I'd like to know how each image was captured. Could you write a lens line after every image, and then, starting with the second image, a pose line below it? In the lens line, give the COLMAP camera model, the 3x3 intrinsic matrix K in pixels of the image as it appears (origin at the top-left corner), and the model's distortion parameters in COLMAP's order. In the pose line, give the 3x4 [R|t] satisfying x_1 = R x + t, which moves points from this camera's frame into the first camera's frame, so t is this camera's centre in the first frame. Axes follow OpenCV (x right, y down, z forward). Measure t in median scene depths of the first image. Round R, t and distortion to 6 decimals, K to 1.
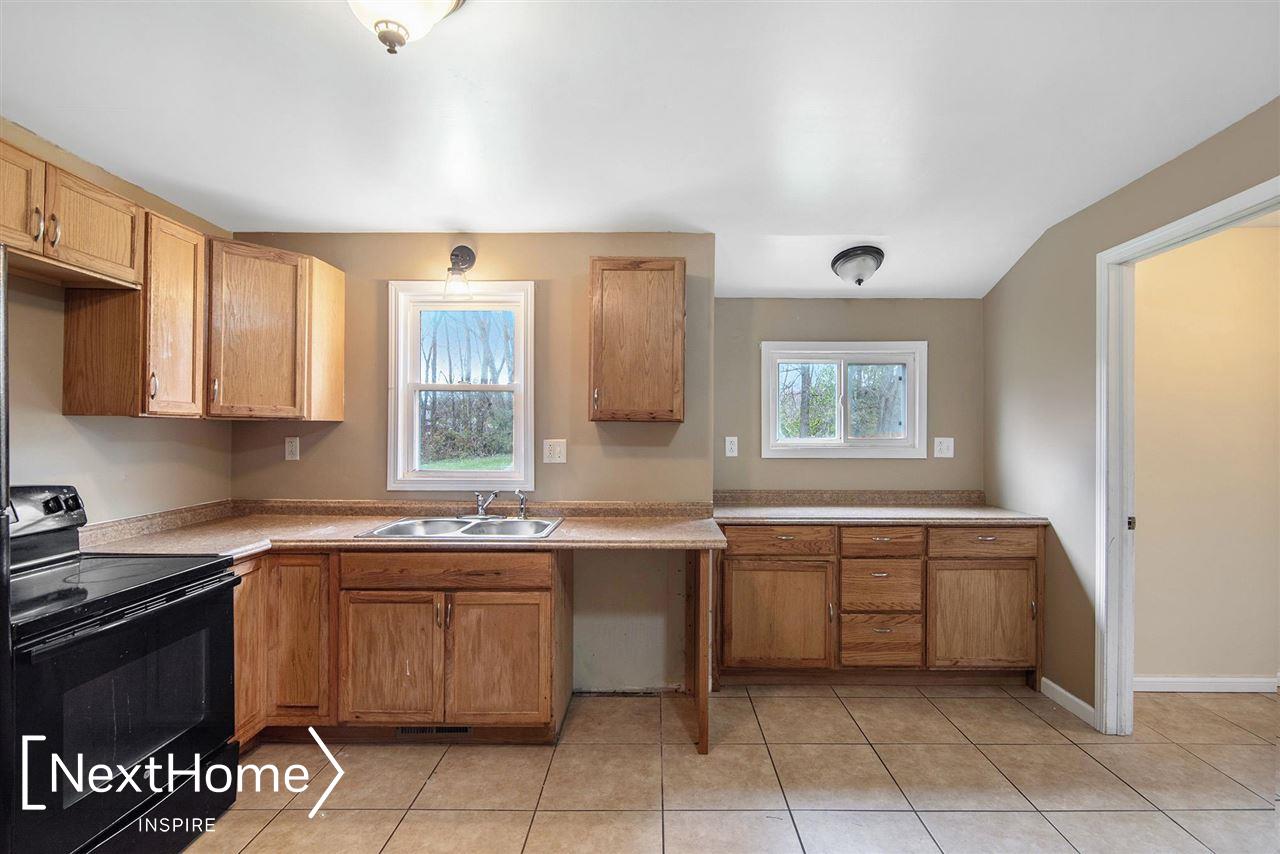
lens RADIAL K [[613.8, 0, 645.7], [0, 613.8, 432.6], [0, 0, 1]] dist [0.005031, 0.005388]
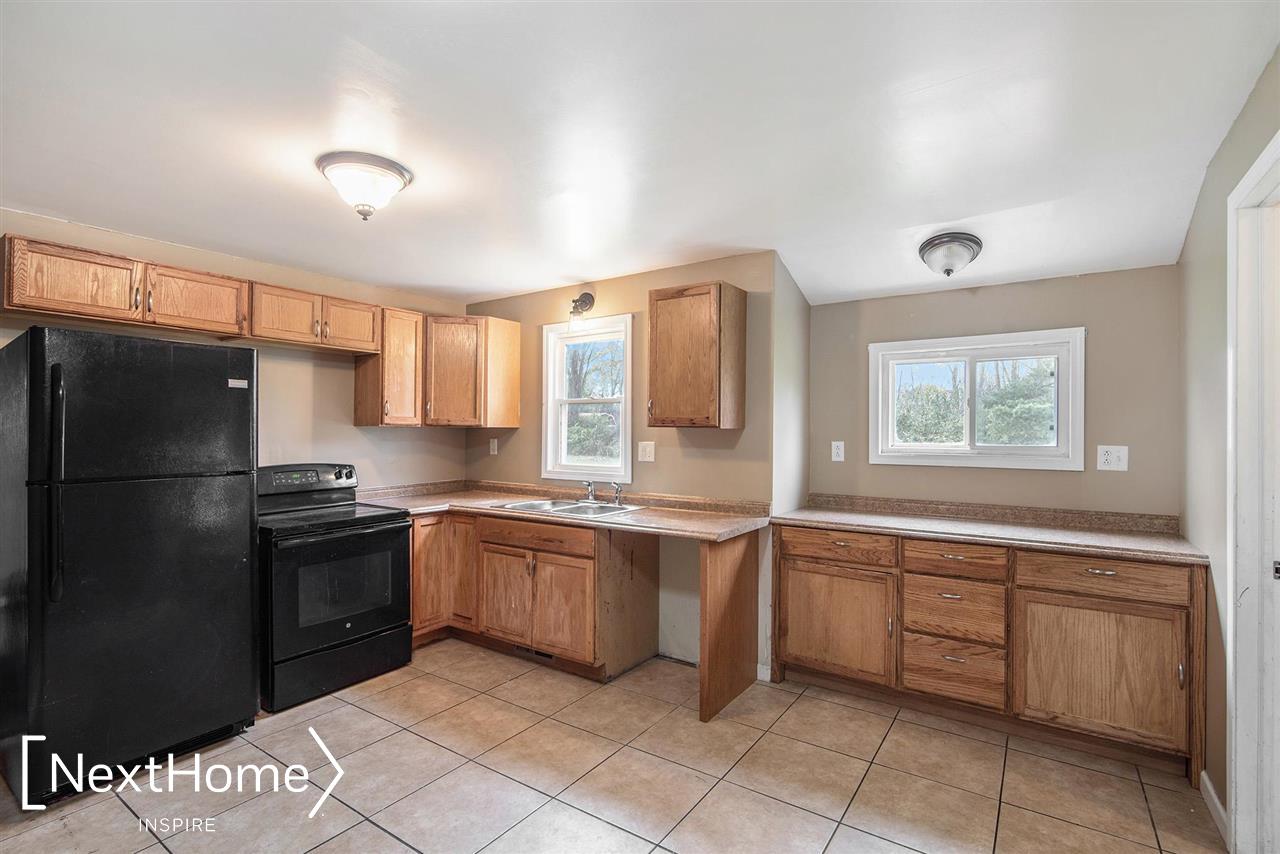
lens RADIAL K [[613.8, 0, 648.6], [0, 613.8, 426.5], [0, 0, 1]] dist [0.005031, 0.005388]
pose [[0.824390, -0.003725, -0.566010, 0.552524], [-0.003665, 0.999922, -0.011919, -0.005245], [0.566010, 0.011901, 0.824313, 0.003951]]
